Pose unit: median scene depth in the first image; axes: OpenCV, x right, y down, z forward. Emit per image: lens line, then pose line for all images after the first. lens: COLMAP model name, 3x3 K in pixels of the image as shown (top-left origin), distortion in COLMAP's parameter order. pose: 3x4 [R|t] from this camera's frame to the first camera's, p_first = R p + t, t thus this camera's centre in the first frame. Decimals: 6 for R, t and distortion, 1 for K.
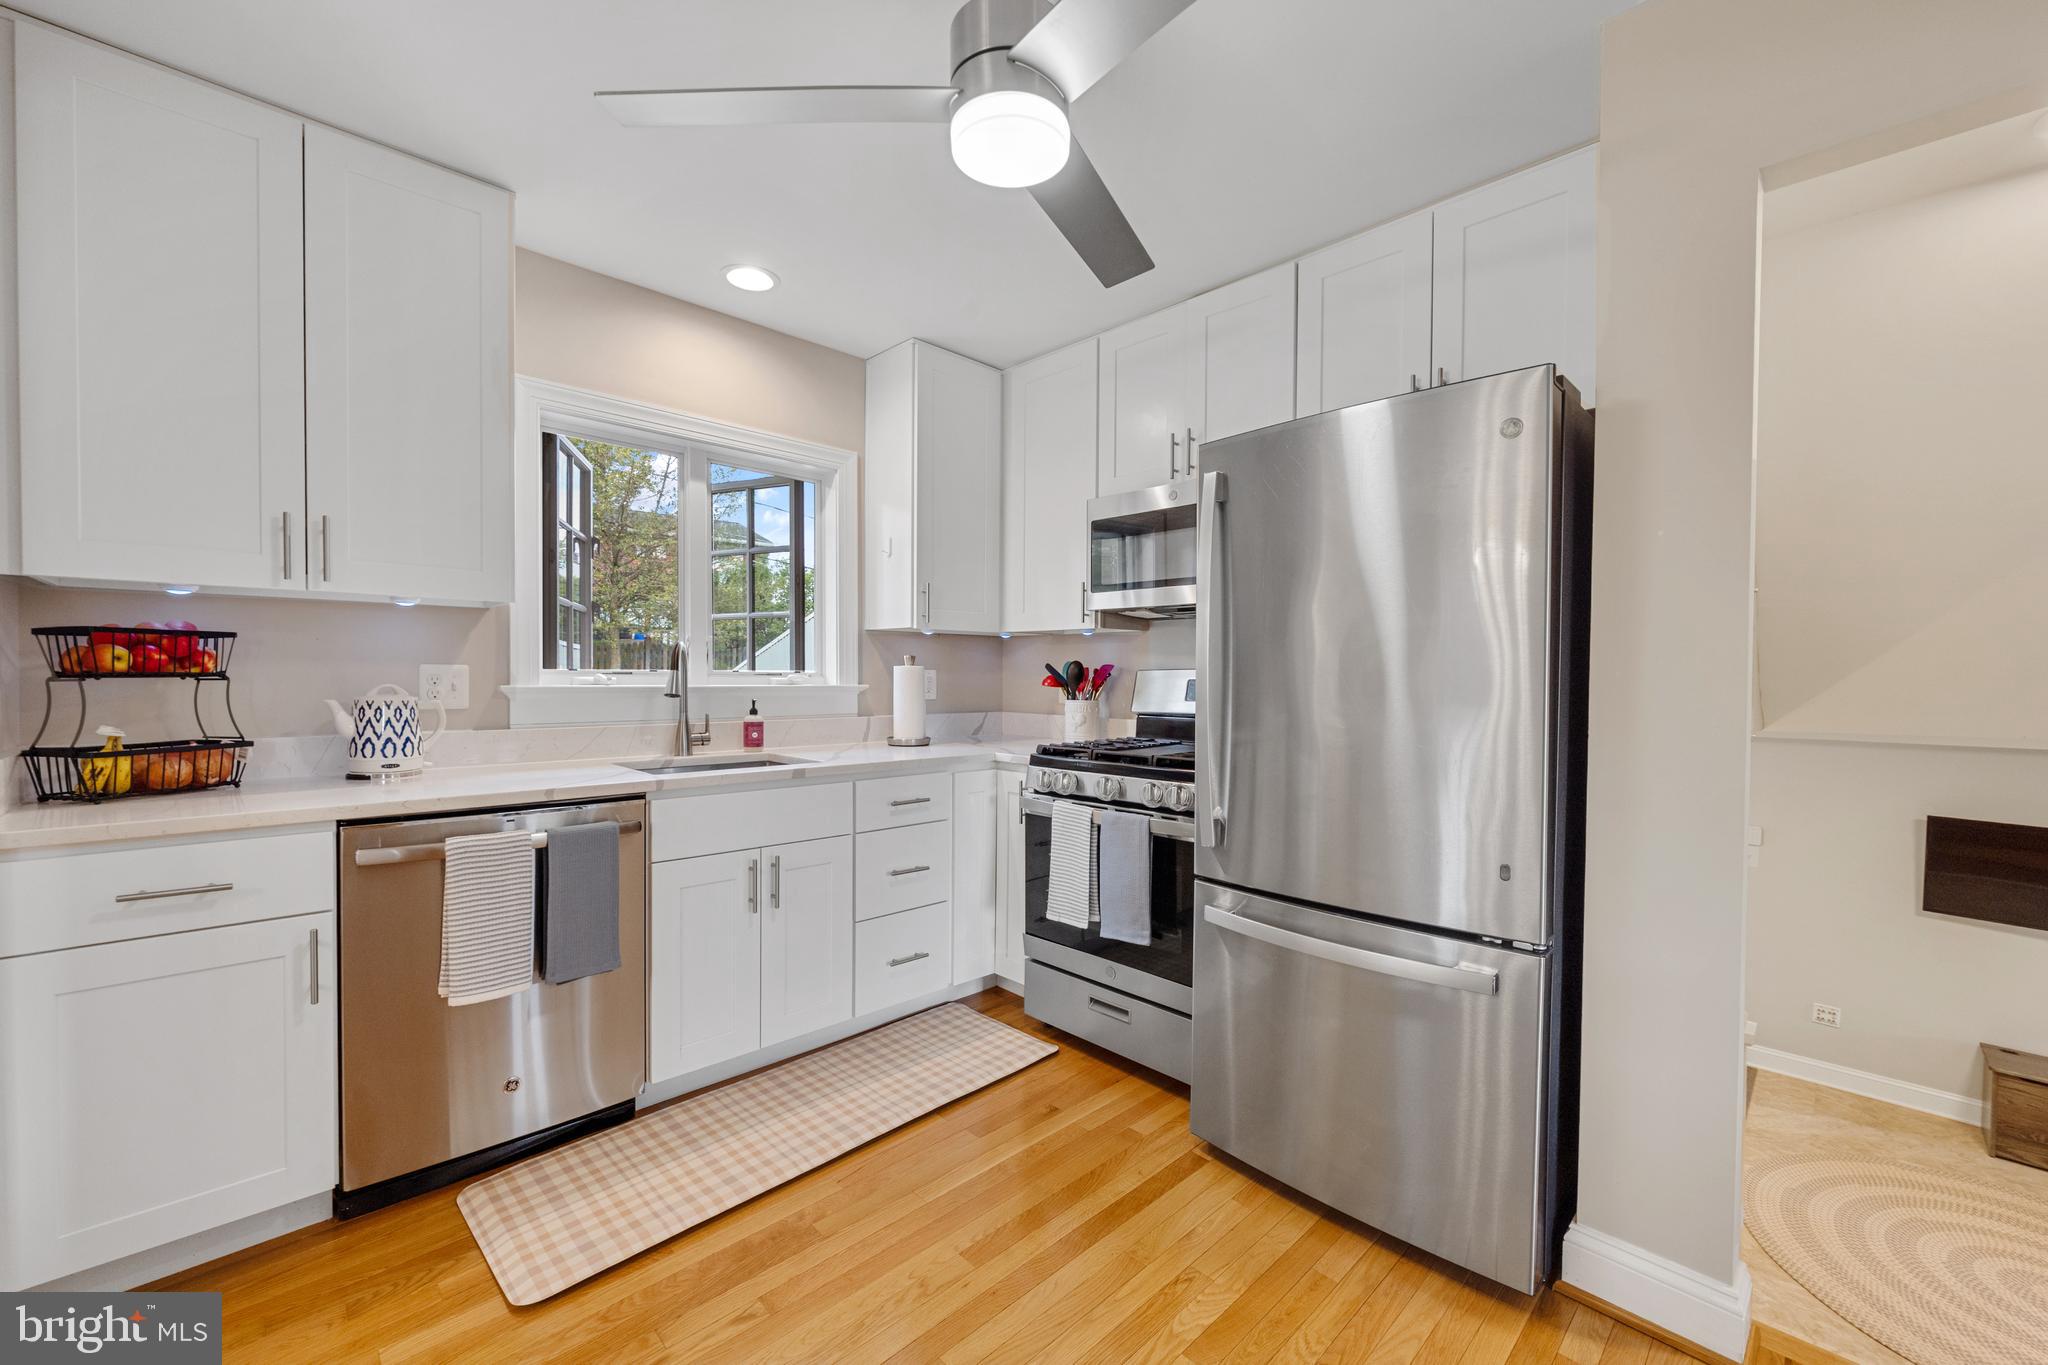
lens RADIAL K [[809.3, 0, 1020.8], [0, 809.3, 680.8], [0, 0, 1]] dist [-0.003909, -0.000384]
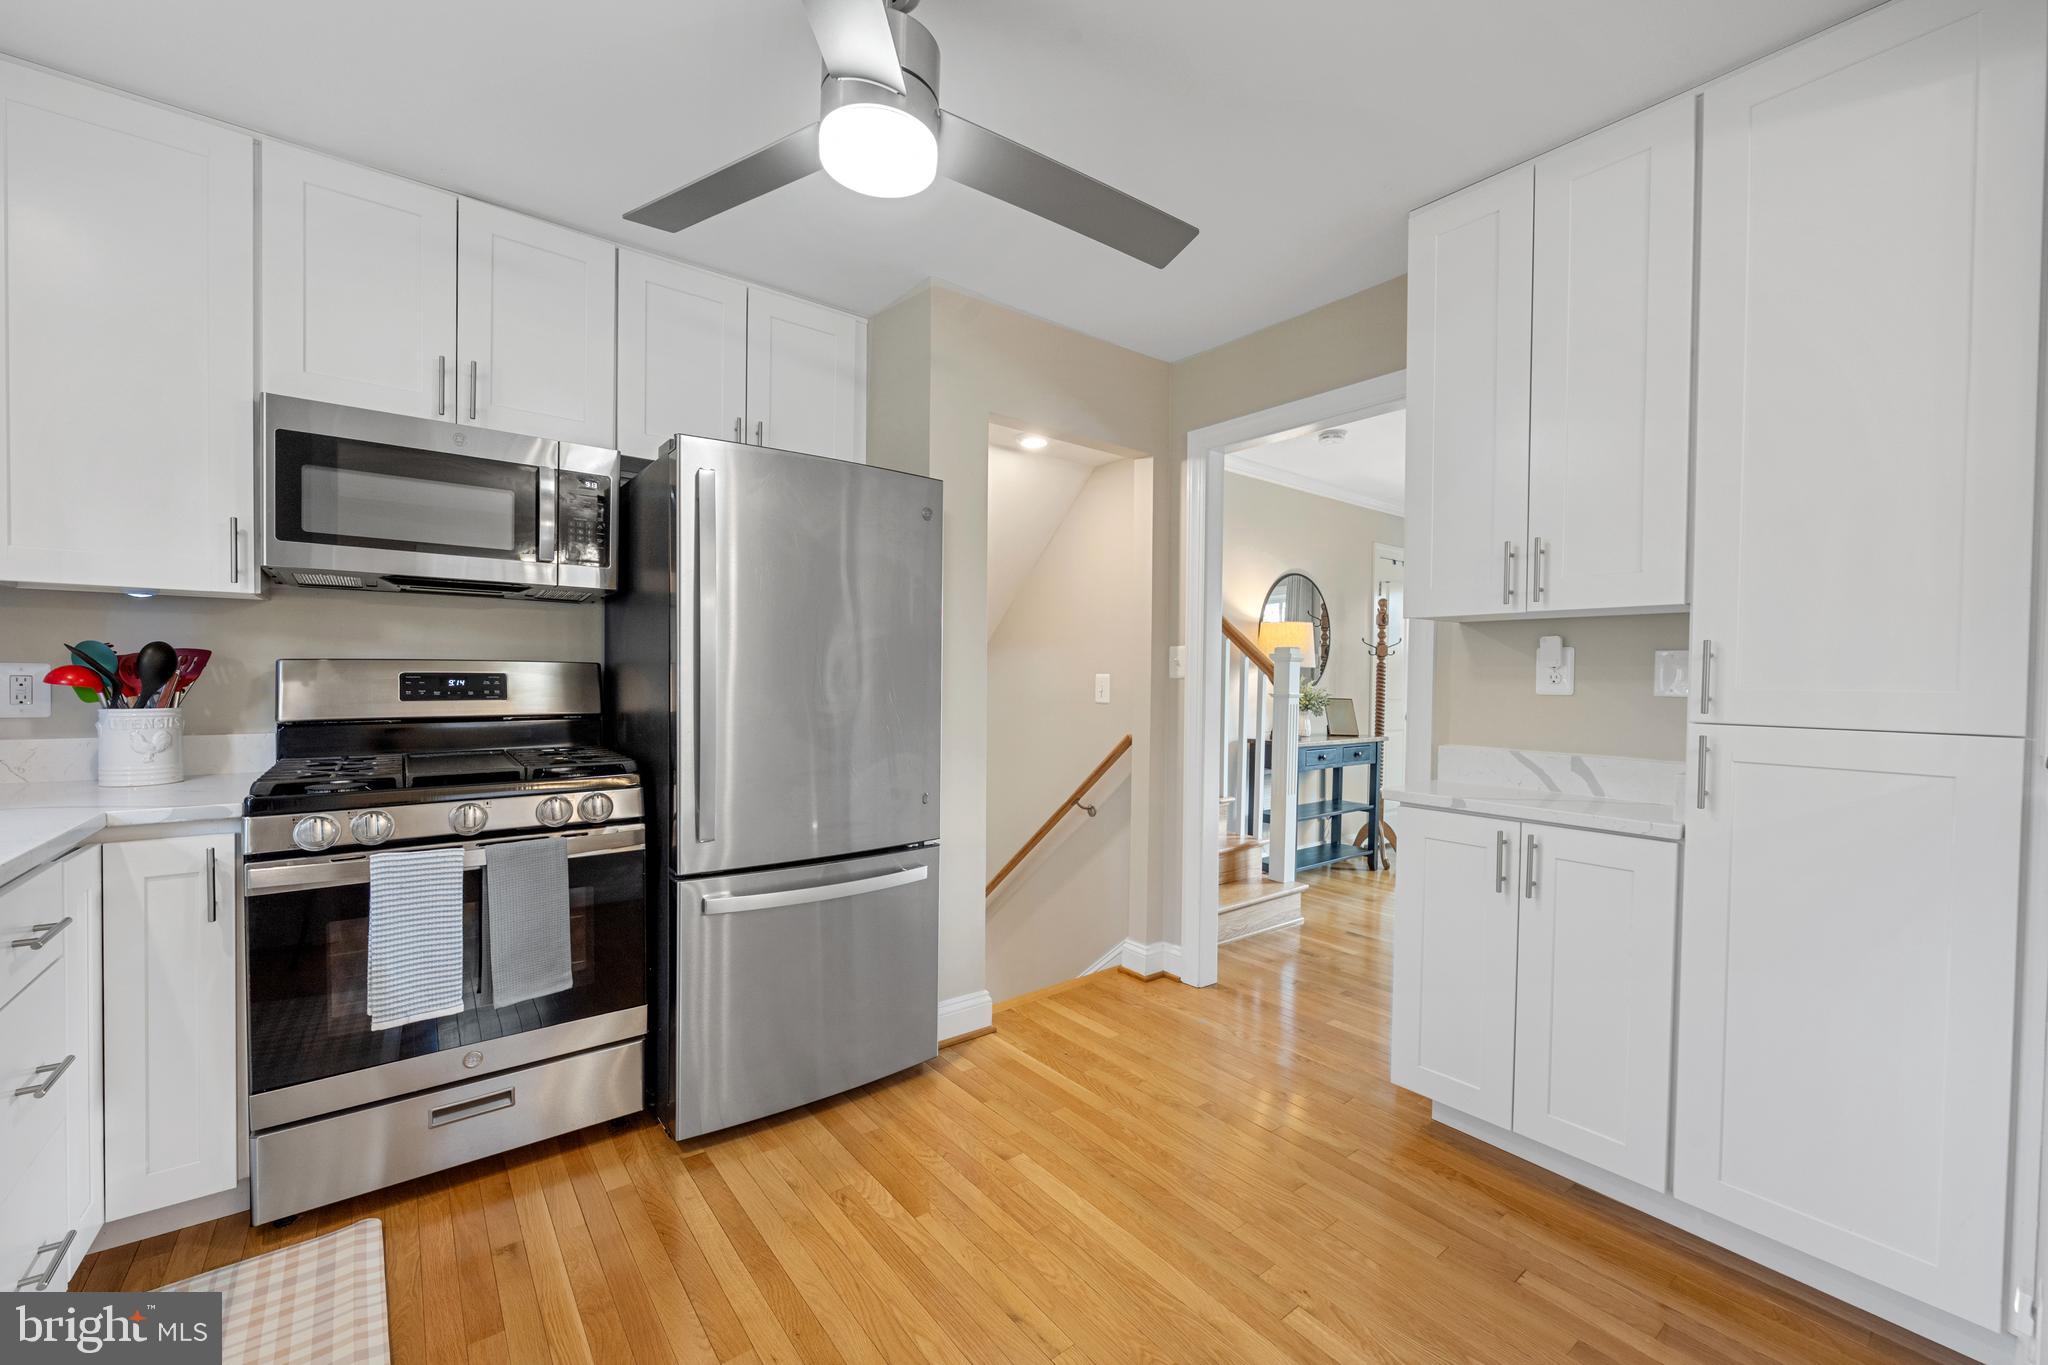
lens RADIAL K [[809.3, 0, 1014.5], [0, 809.3, 687.3], [0, 0, 1]] dist [-0.003909, -0.000384]
pose [[0.112238, -0.020637, 0.993467, -0.643234], [-0.004641, 0.999763, 0.021292, -0.009479], [-0.993671, -0.007001, 0.112116, 0.454662]]
